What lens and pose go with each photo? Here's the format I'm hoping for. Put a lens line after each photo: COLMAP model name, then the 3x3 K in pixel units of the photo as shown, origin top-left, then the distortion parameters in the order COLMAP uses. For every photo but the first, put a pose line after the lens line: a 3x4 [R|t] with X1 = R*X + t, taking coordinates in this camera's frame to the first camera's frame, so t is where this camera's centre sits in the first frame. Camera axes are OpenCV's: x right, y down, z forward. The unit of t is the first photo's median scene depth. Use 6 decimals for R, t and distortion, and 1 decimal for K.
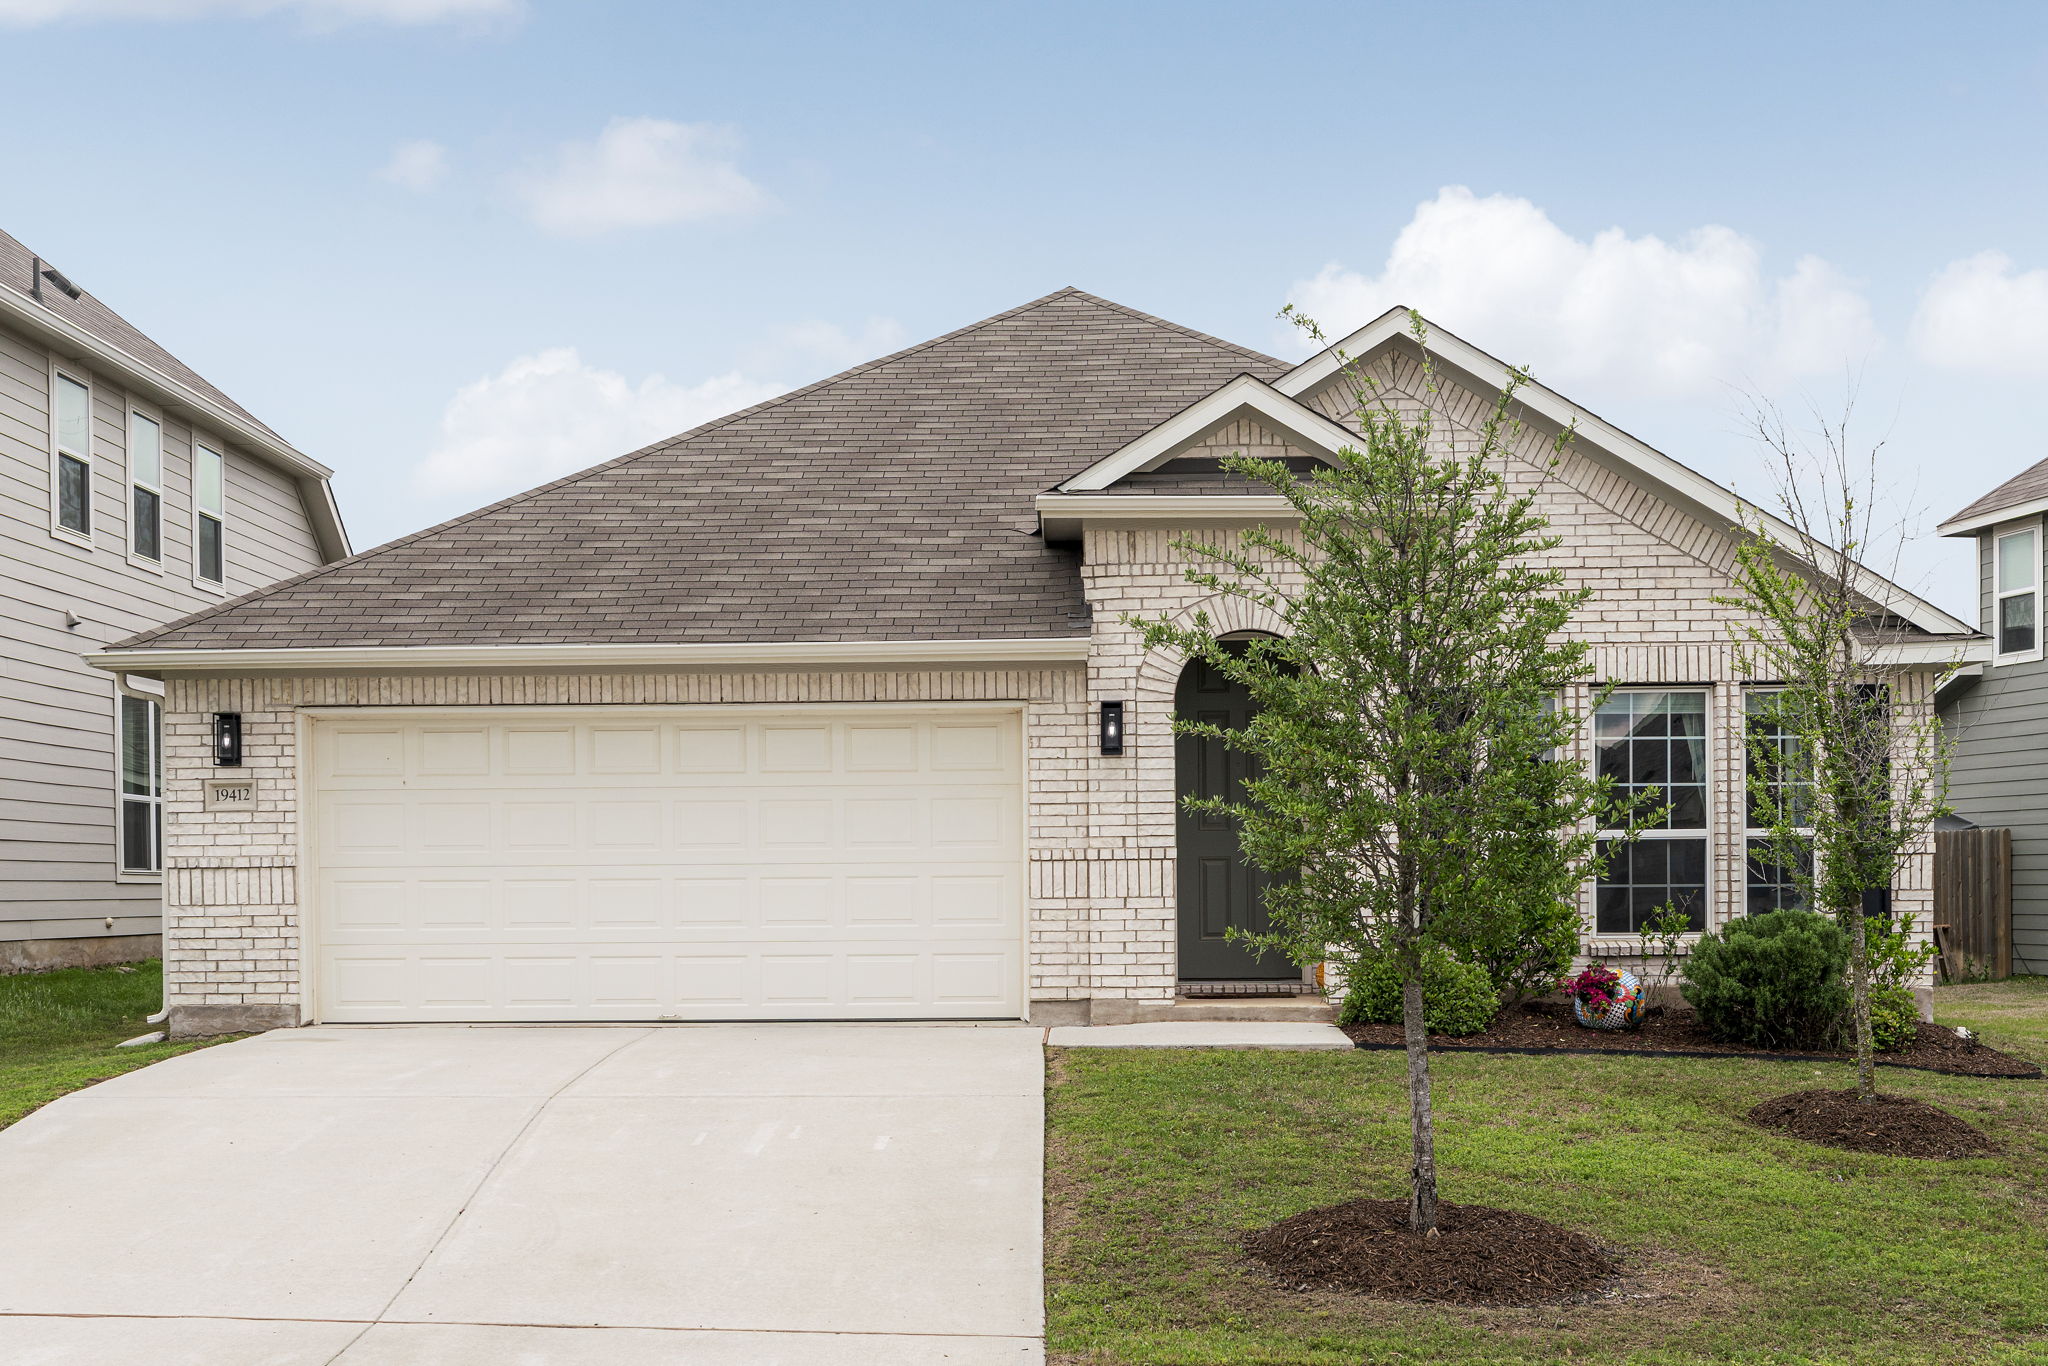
lens RADIAL K [[2627.0, 0, 1018.1], [0, 2627.0, 883.0], [0, 0, 1]] dist [0.043923, 0.000000]
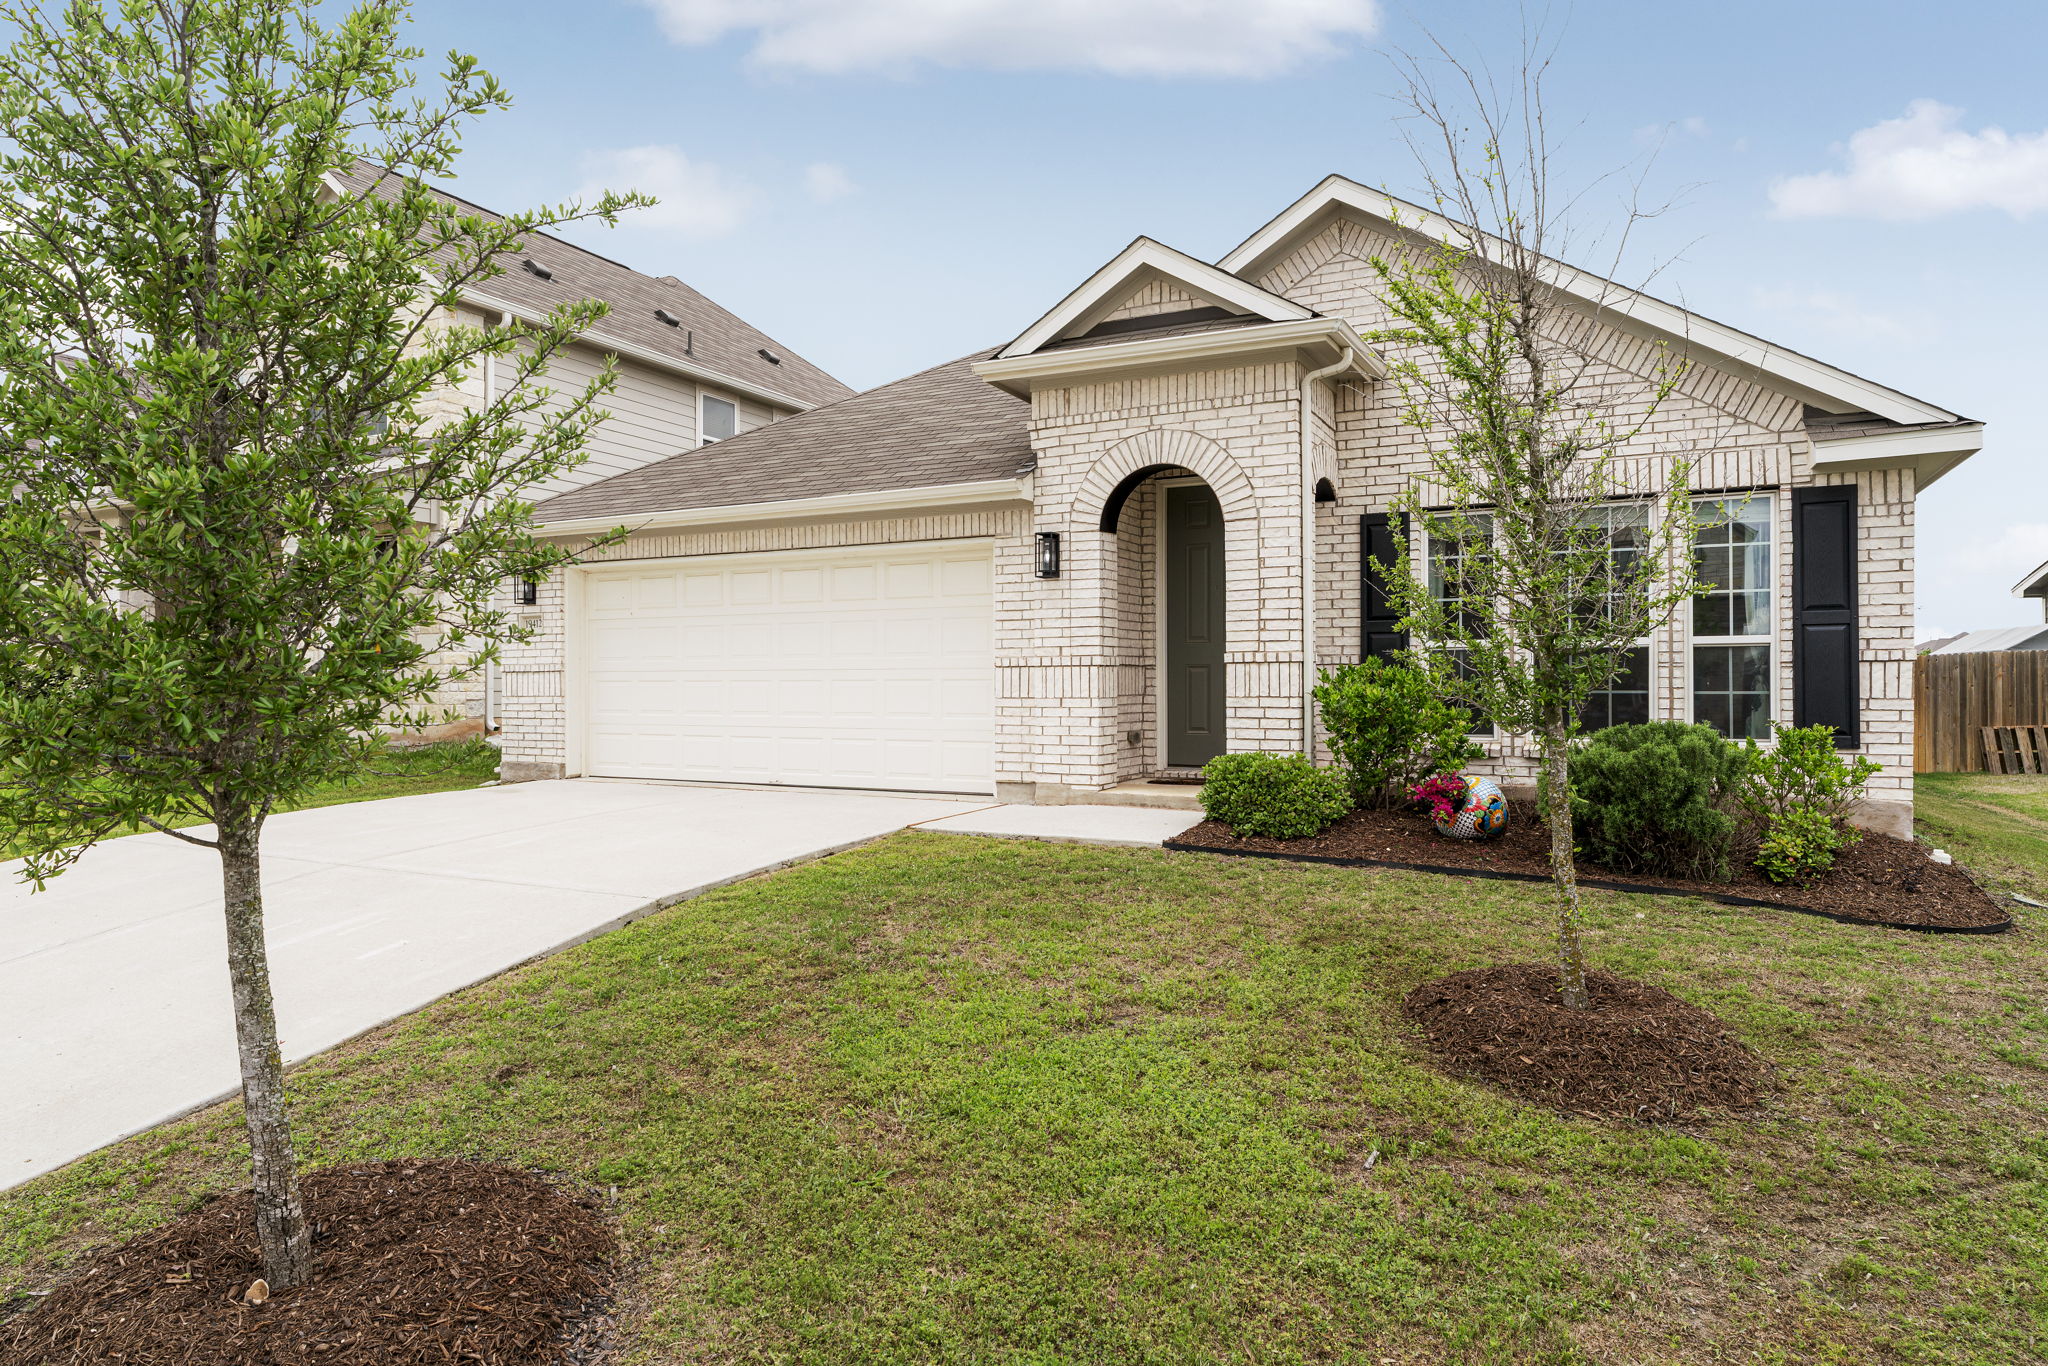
lens RADIAL K [[1206.6, 0, 1022.1], [0, 1206.6, 671.6], [0, 0, 1]] dist [0.001819, 0.001635]
pose [[0.903470, 0.001890, -0.428647, 0.256541], [-0.005820, 0.999952, -0.007859, -0.002045], [0.428612, 0.009596, 0.903438, 0.498561]]
